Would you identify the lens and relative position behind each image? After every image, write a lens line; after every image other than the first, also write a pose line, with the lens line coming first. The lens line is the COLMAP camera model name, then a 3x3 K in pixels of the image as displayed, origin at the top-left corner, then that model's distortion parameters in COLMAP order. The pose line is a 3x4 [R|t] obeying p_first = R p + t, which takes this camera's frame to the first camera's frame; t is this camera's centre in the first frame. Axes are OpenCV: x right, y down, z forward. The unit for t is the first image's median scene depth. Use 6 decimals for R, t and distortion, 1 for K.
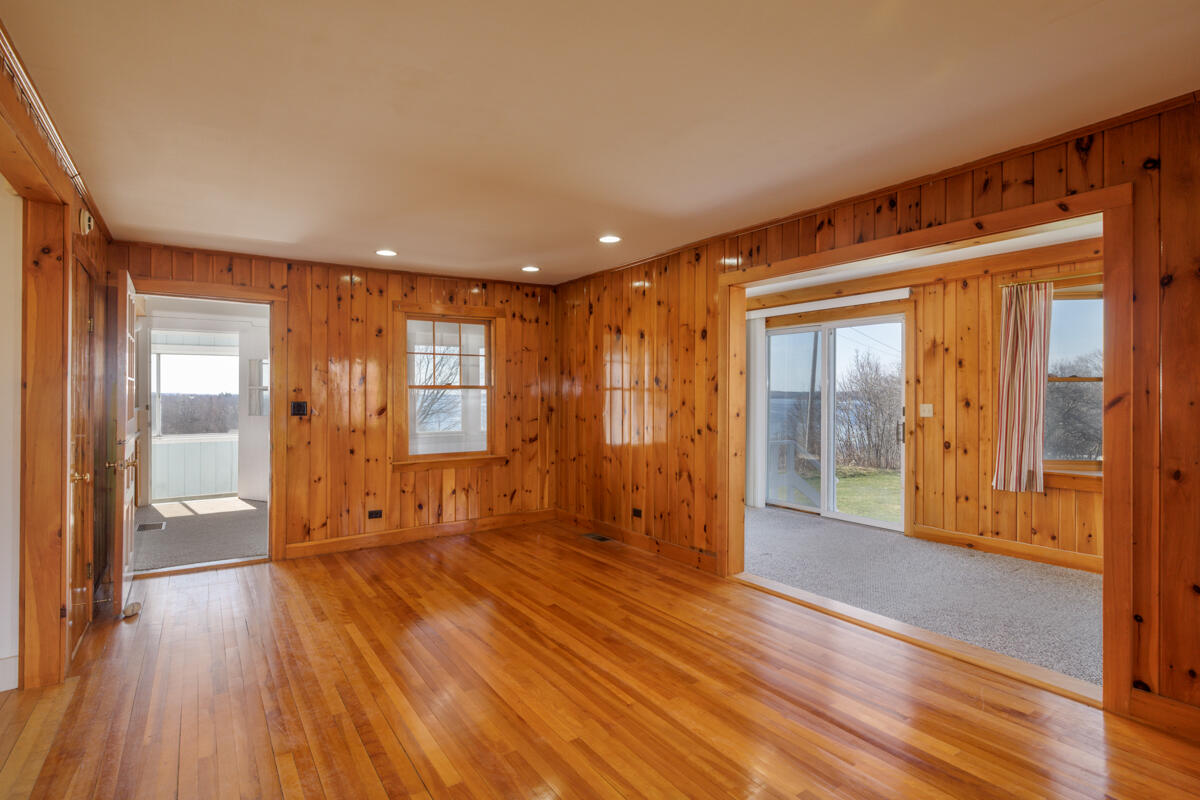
lens RADIAL K [[603.4, 0, 604.3], [0, 603.4, 393.9], [0, 0, 1]] dist [-0.002849, -0.000010]
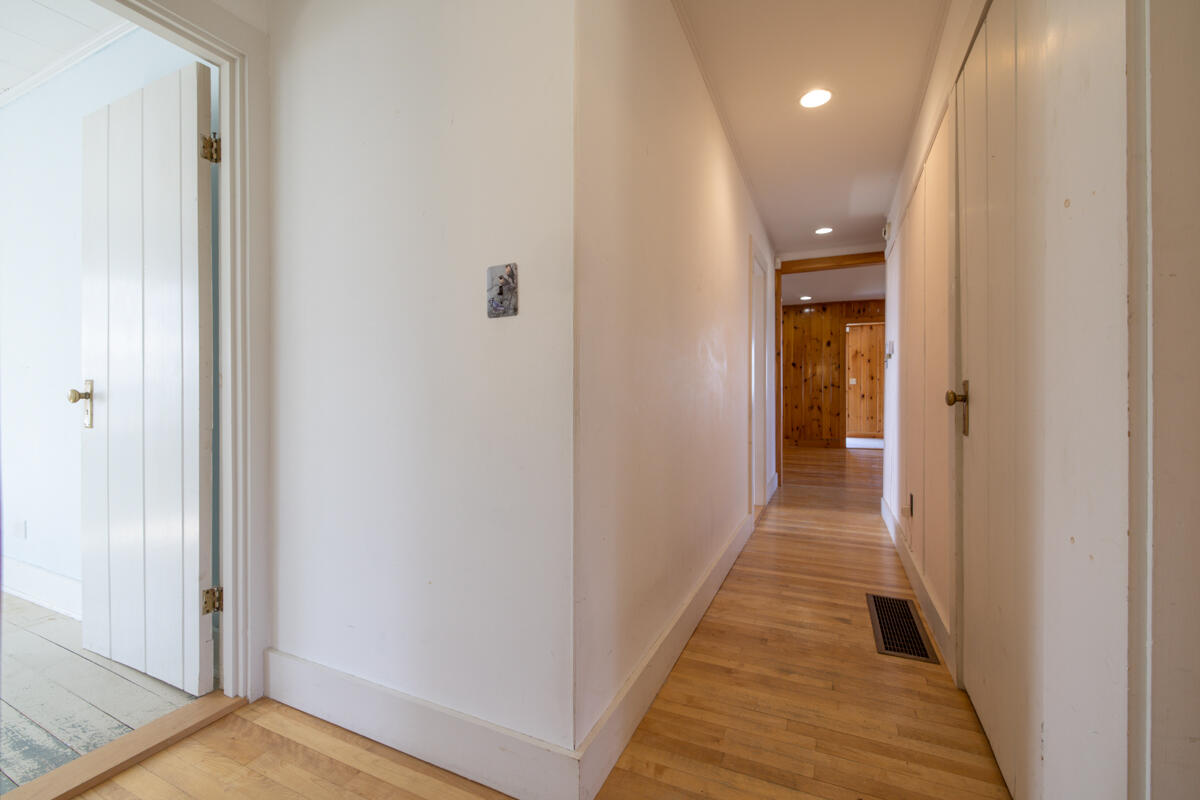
lens RADIAL K [[508.0, 0, 602.1], [0, 508.0, 397.5], [0, 0, 1]] dist [-0.000097, 0.000447]
pose [[0.855117, -0.007844, 0.518376, -1.540137], [0.003514, 0.999950, 0.009334, 0.080923], [-0.518424, -0.006160, 0.855102, -0.185370]]
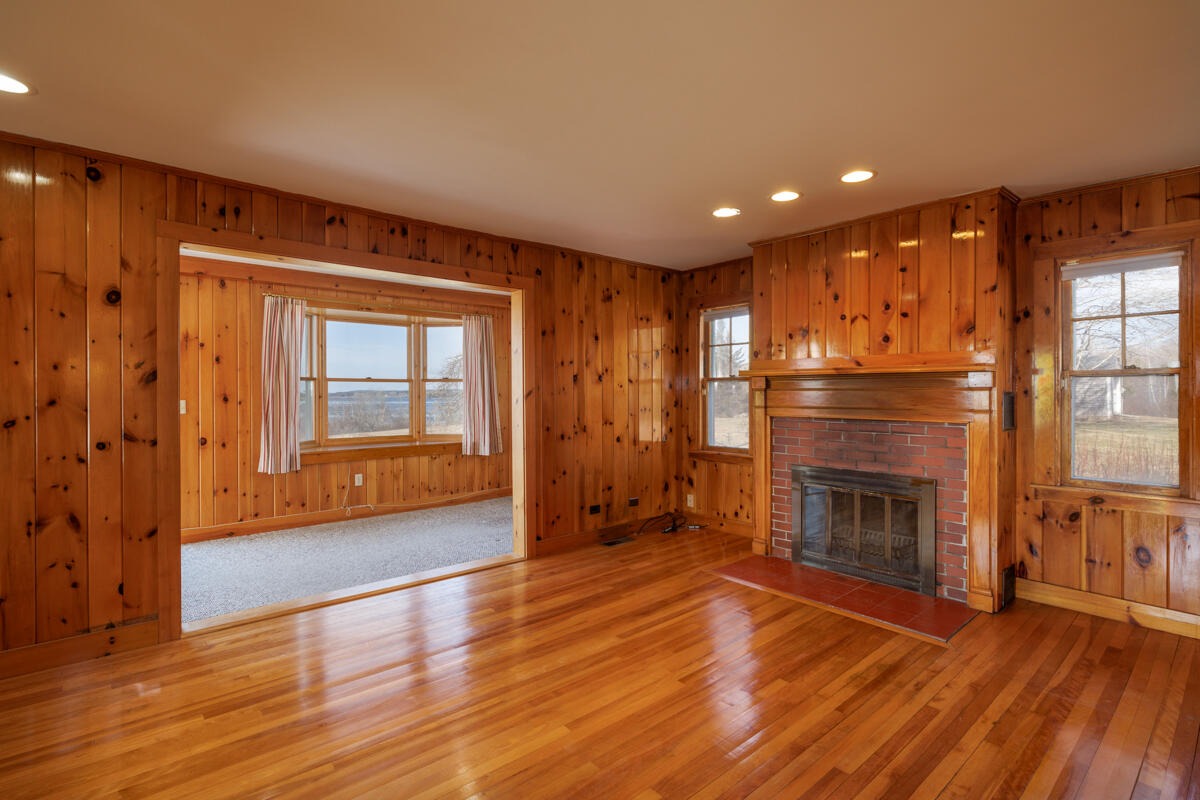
lens RADIAL K [[571.3, 0, 600.4], [0, 571.3, 395.8], [0, 0, 1]] dist [-0.014392, 0.000264]
pose [[-0.120642, -0.006198, 0.992677, -0.512243], [0.000365, 0.999980, 0.006288, 0.005278], [-0.992696, 0.001121, -0.120638, 0.542988]]
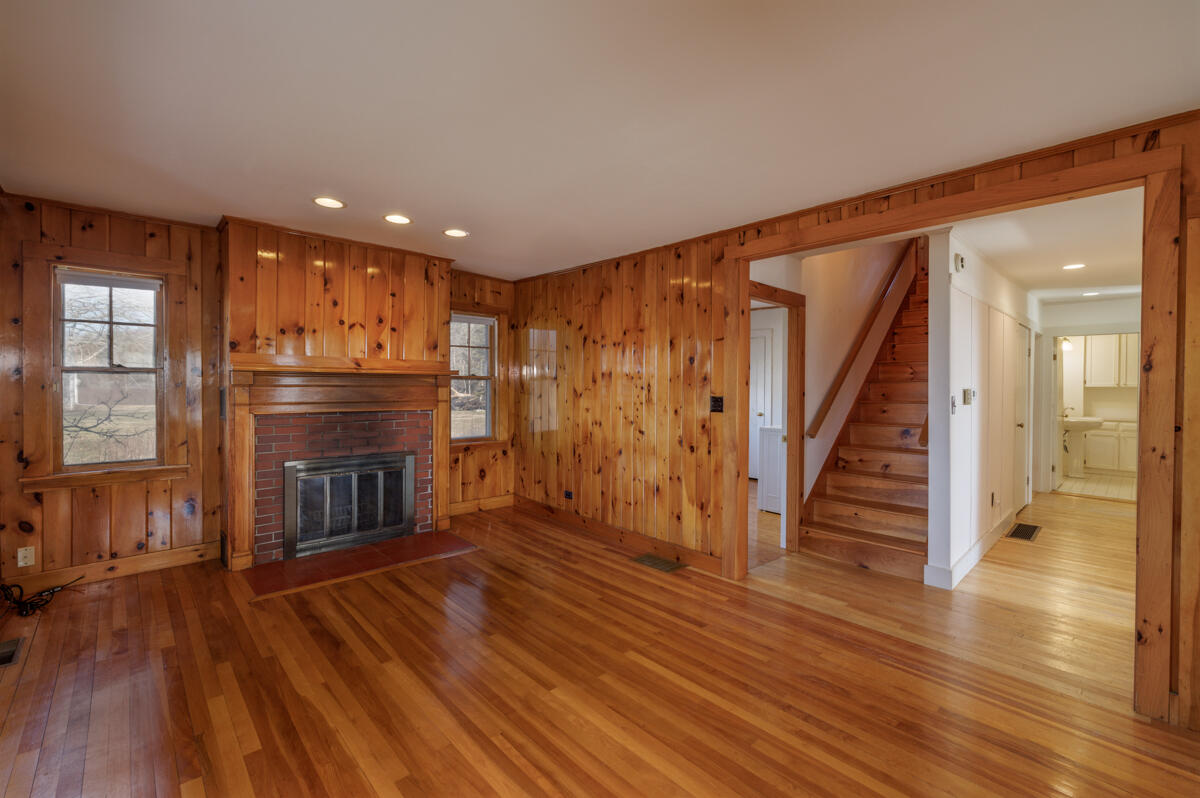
lens RADIAL K [[508.0, 0, 587.8], [0, 508.0, 391.0], [0, 0, 1]] dist [-0.000097, 0.000447]
pose [[-0.989211, -0.004716, -0.146424, 0.010086], [-0.006235, 0.999931, 0.009919, -0.001632], [0.146367, 0.010725, -0.989172, 0.999227]]
